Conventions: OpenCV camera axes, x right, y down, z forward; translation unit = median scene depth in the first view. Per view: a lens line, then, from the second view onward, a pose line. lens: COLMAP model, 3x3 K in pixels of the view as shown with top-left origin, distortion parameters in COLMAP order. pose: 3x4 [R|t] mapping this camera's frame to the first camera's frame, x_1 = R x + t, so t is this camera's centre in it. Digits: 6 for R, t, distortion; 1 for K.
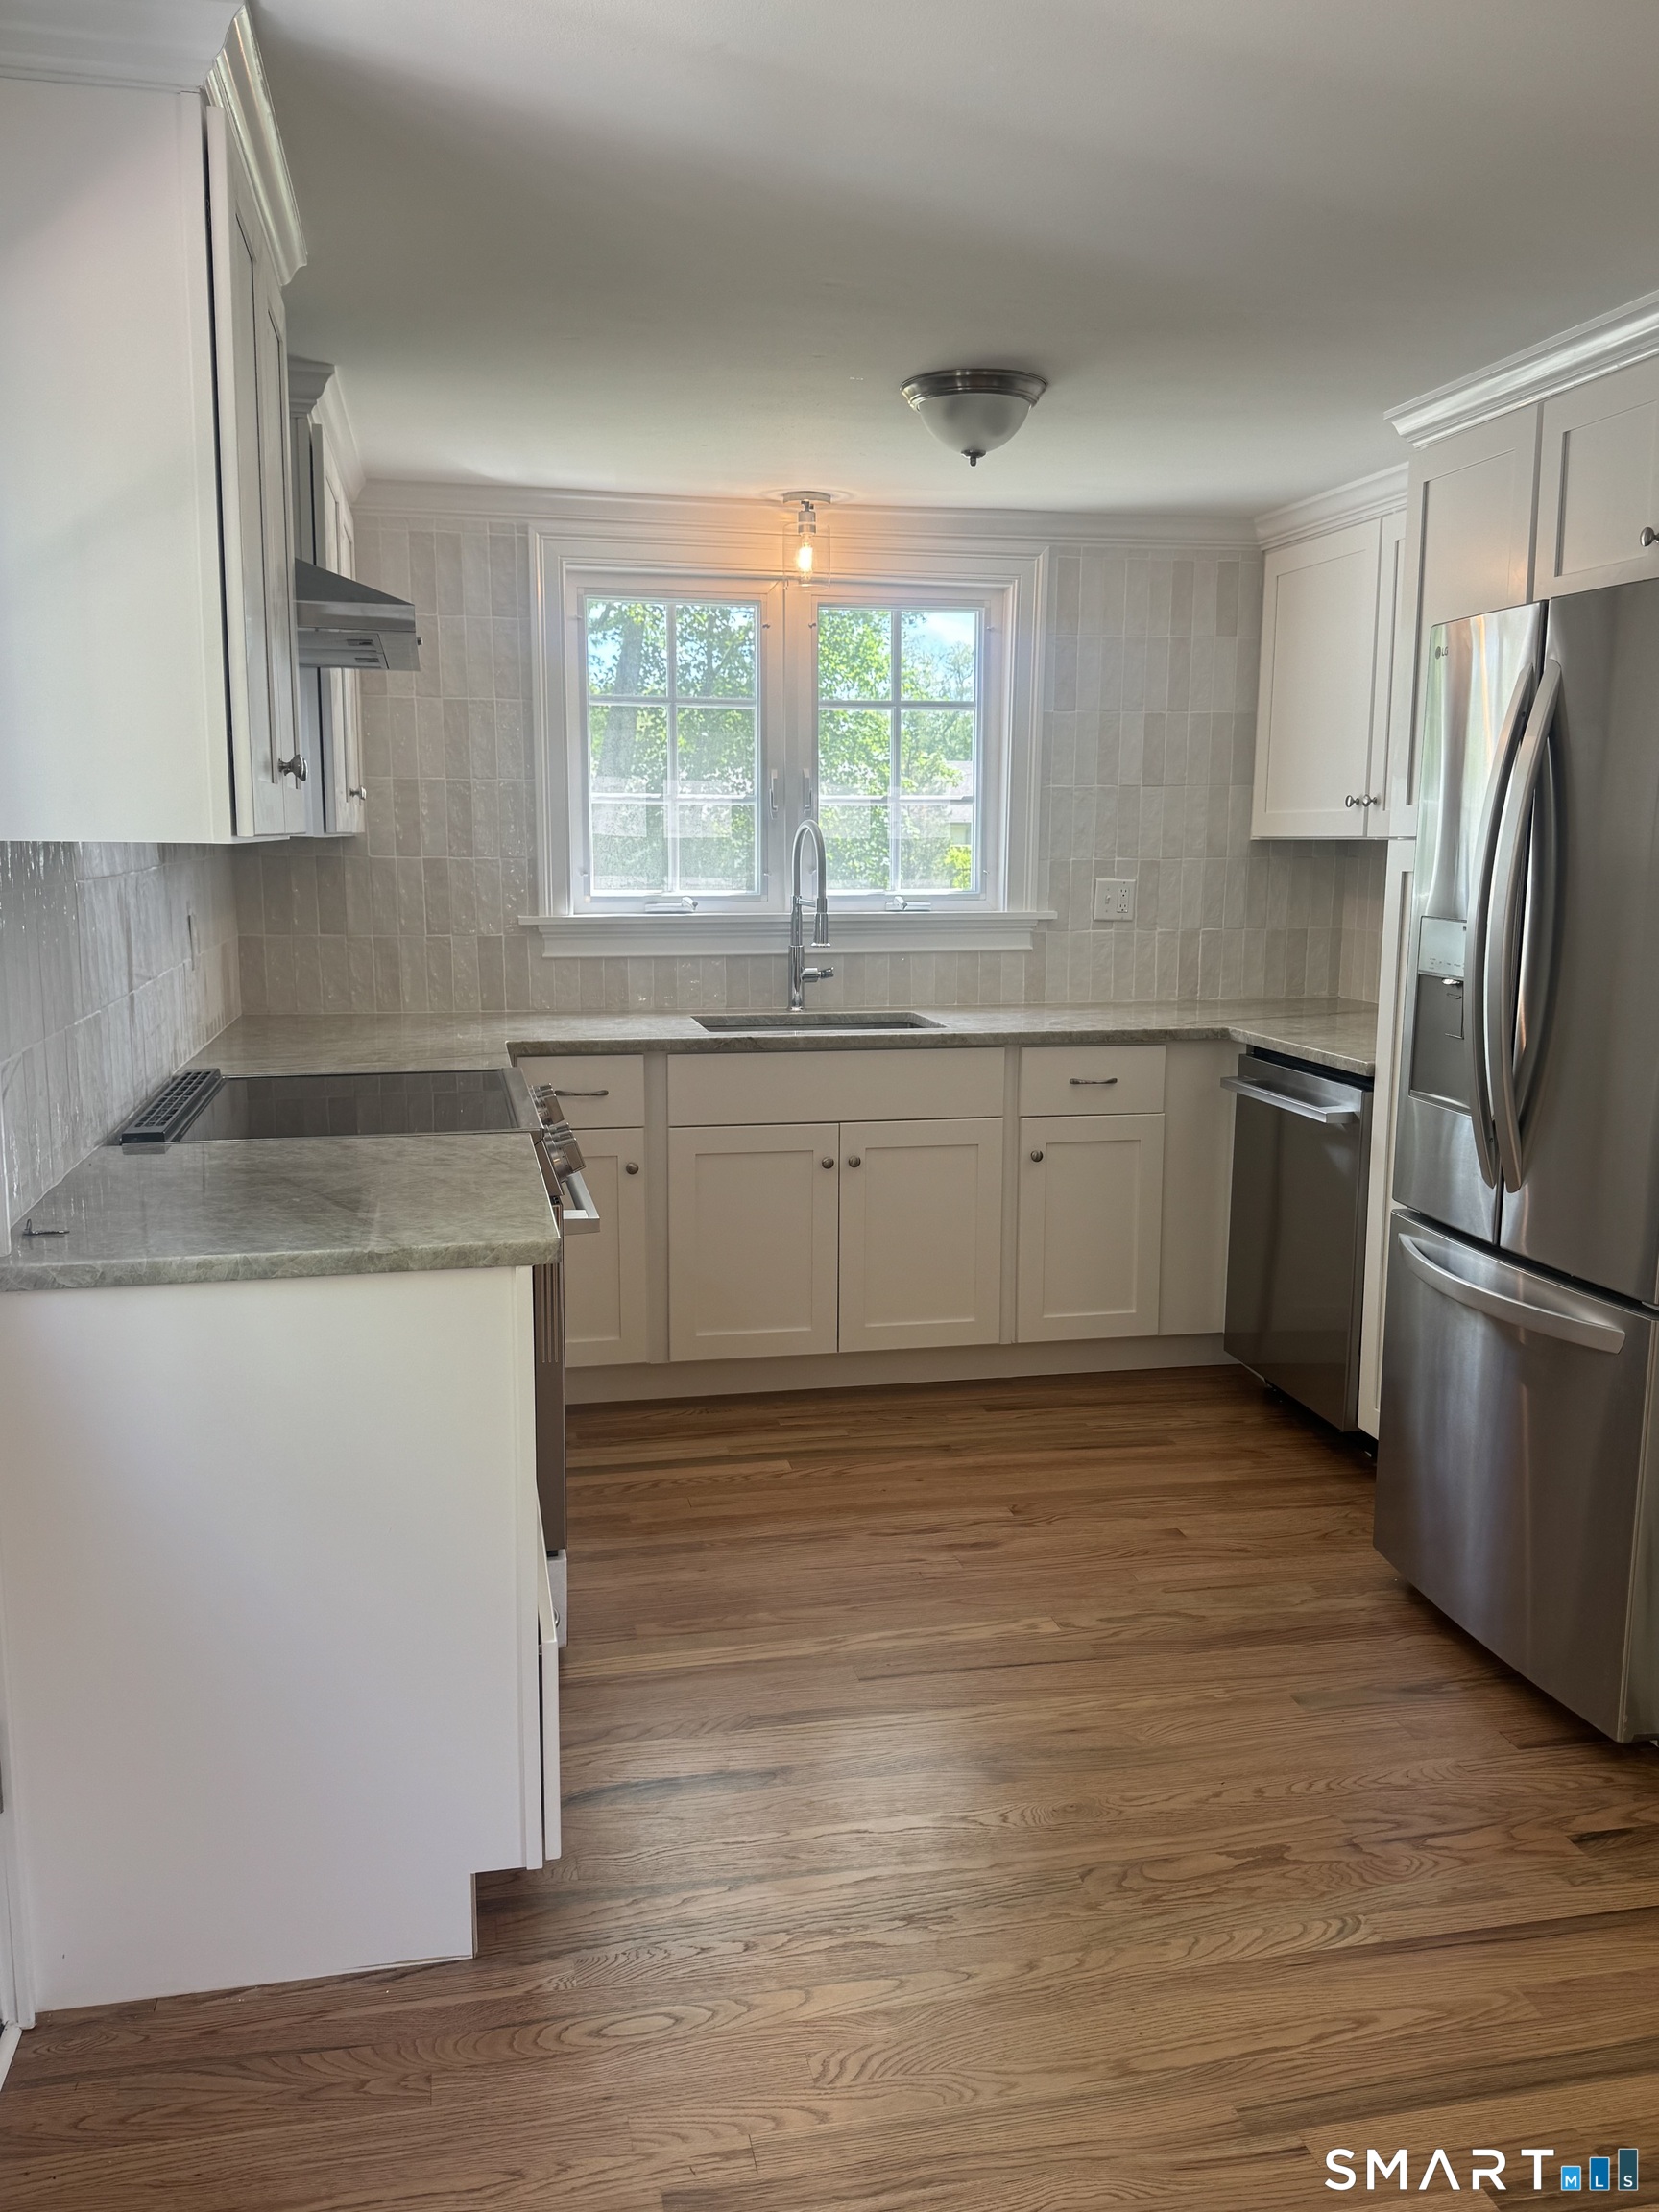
lens RADIAL K [[1779.6, 0, 832.8], [0, 1779.6, 1093.7], [0, 0, 1]] dist [0.049010, -0.088689]
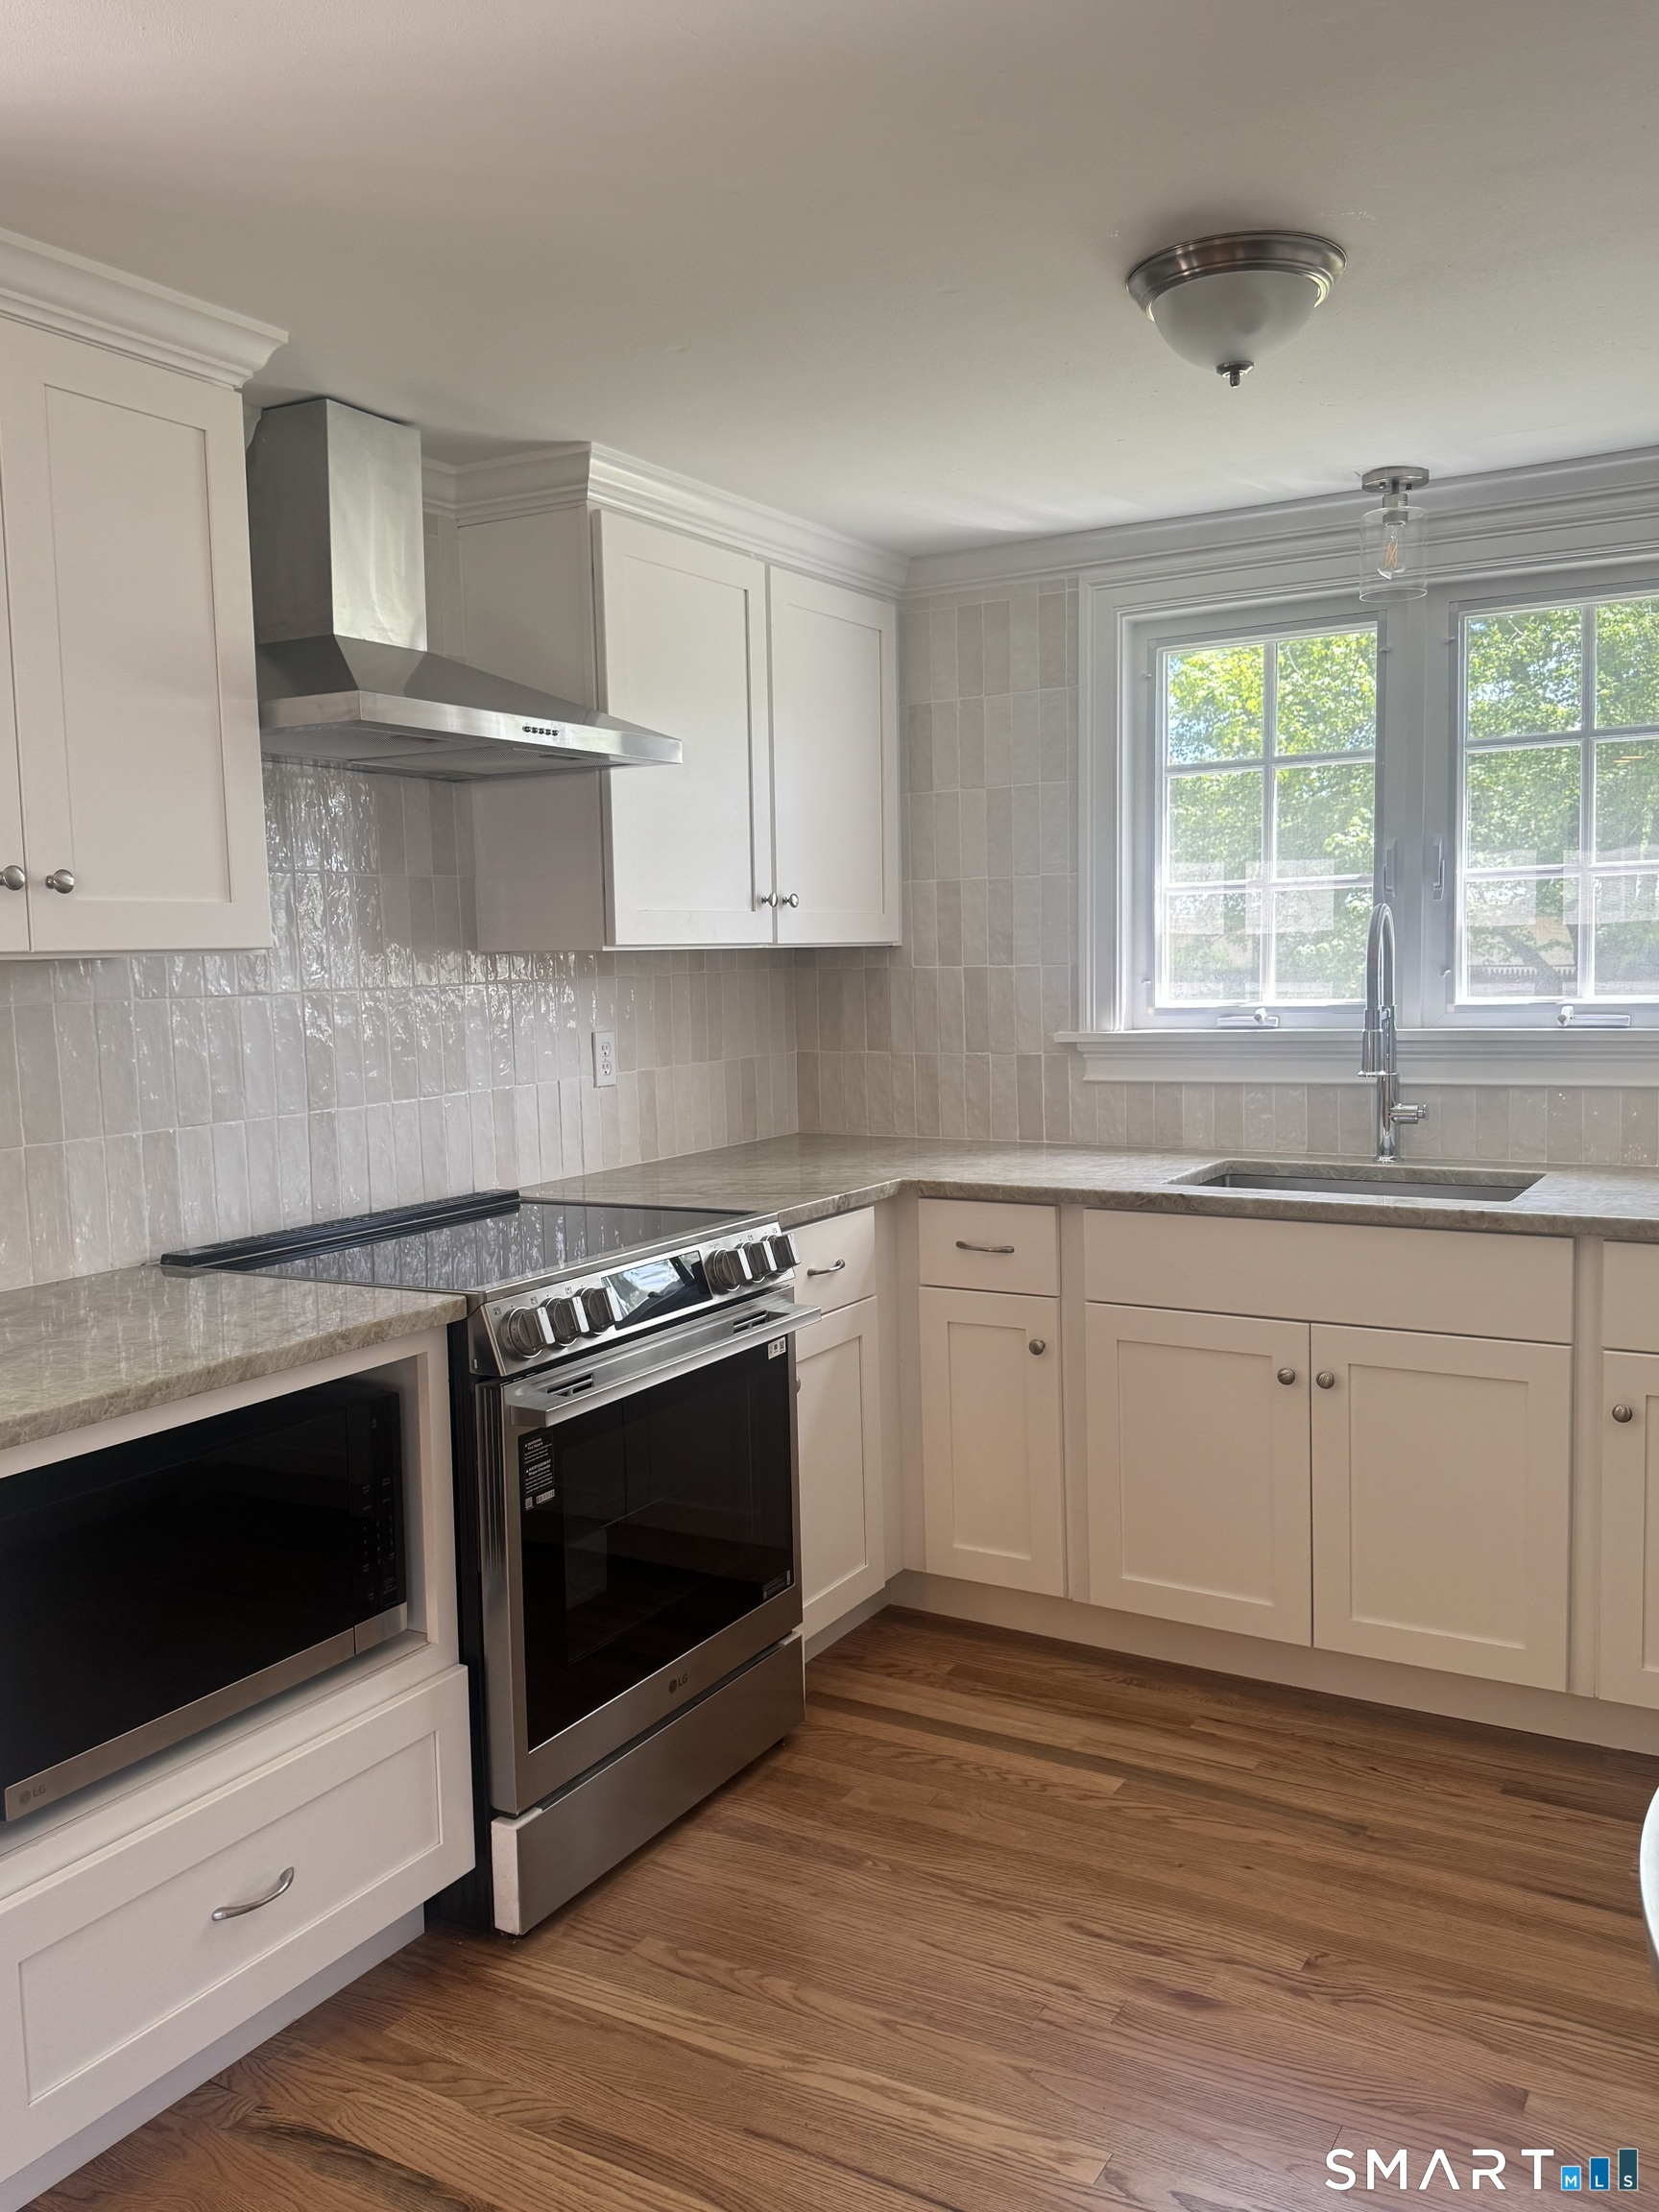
lens RADIAL K [[1779.6, 0, 705.0], [0, 1779.6, 1065.7], [0, 0, 1]] dist [0.049010, -0.088689]
pose [[0.720515, 0.018410, -0.693195, 0.325384], [-0.071229, 0.996325, -0.047576, -0.034793], [0.689771, 0.083654, 0.719178, 0.305850]]
